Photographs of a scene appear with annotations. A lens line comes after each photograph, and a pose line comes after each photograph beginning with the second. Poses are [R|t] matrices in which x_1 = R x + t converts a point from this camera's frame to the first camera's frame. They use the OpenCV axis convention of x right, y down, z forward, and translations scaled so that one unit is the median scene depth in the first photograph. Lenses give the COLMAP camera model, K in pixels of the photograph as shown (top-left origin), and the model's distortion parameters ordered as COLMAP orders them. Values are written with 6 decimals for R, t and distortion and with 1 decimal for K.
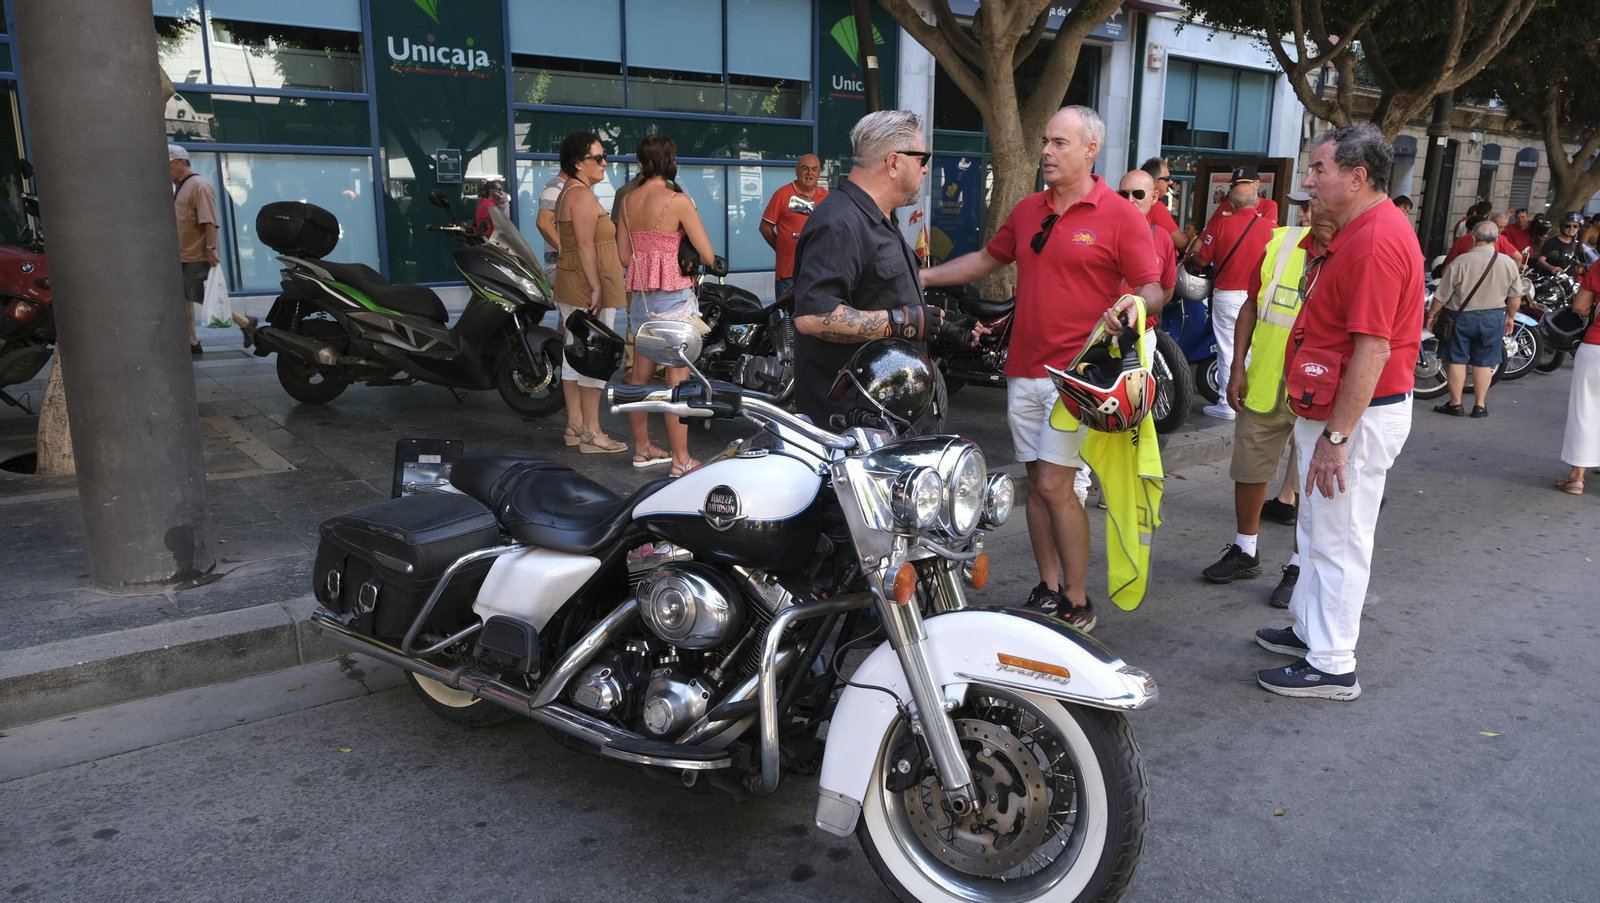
lens RADIAL K [[1079.9, 0, 800.0], [0, 1079.9, 451.5], [0, 0, 1]] dist [-0.028049, 0.011211]
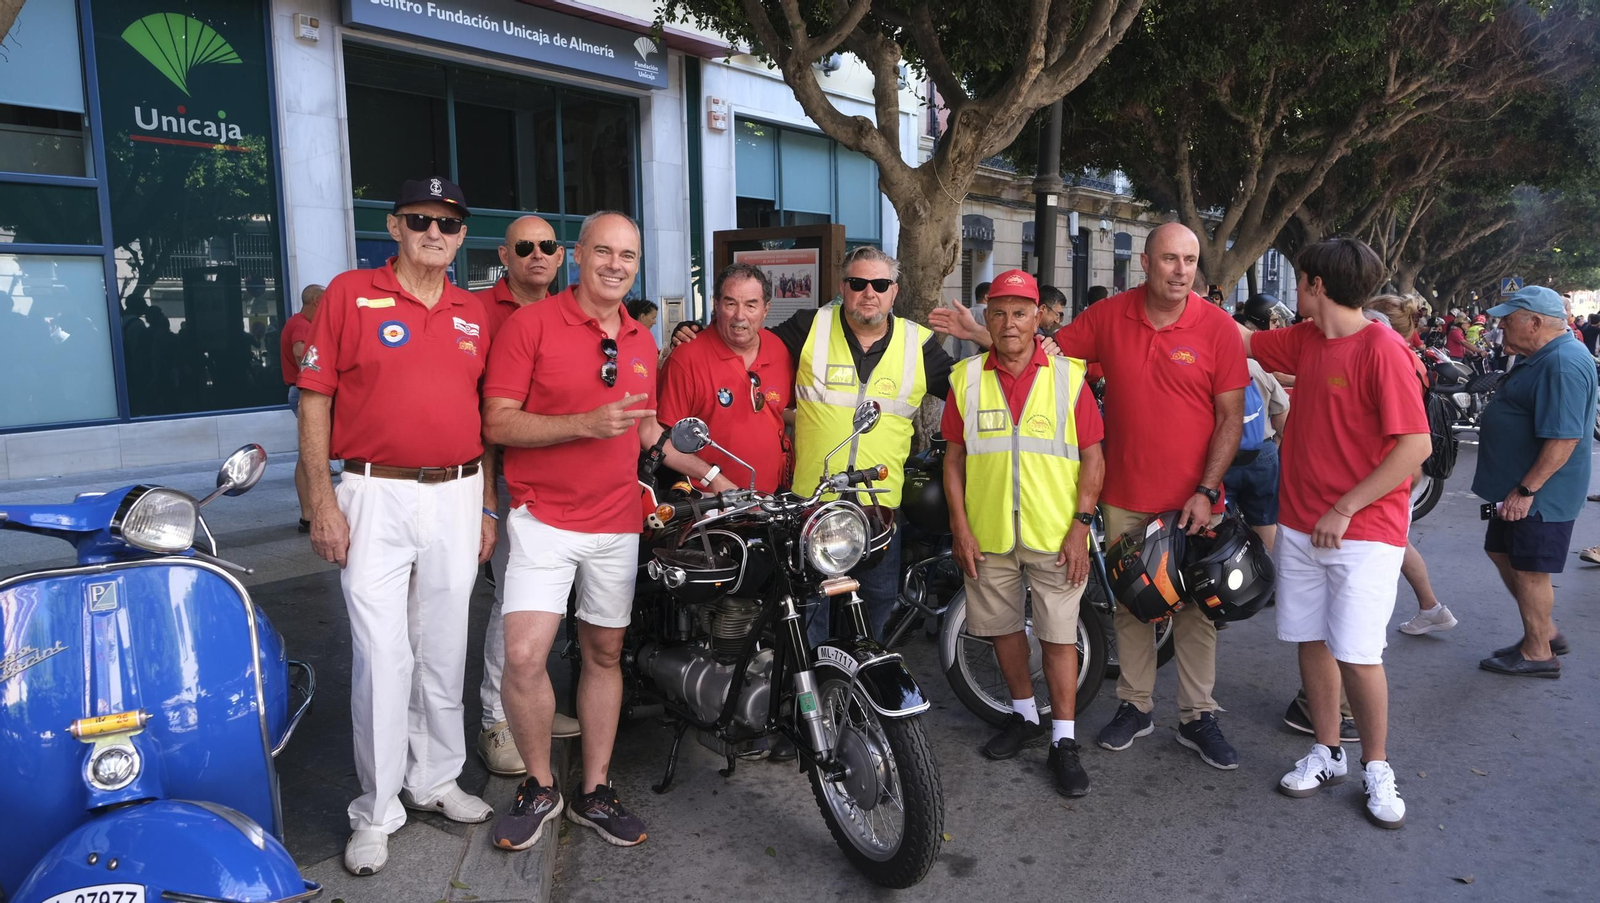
lens RADIAL K [[1079.9, 0, 800.0], [0, 1079.9, 451.5], [0, 0, 1]] dist [-0.028049, 0.011211]
pose [[0.963941, -0.056125, 0.260131, 0.172556], [0.080727, 0.993116, -0.084869, -0.057725], [-0.253577, 0.102808, 0.961836, 0.265945]]
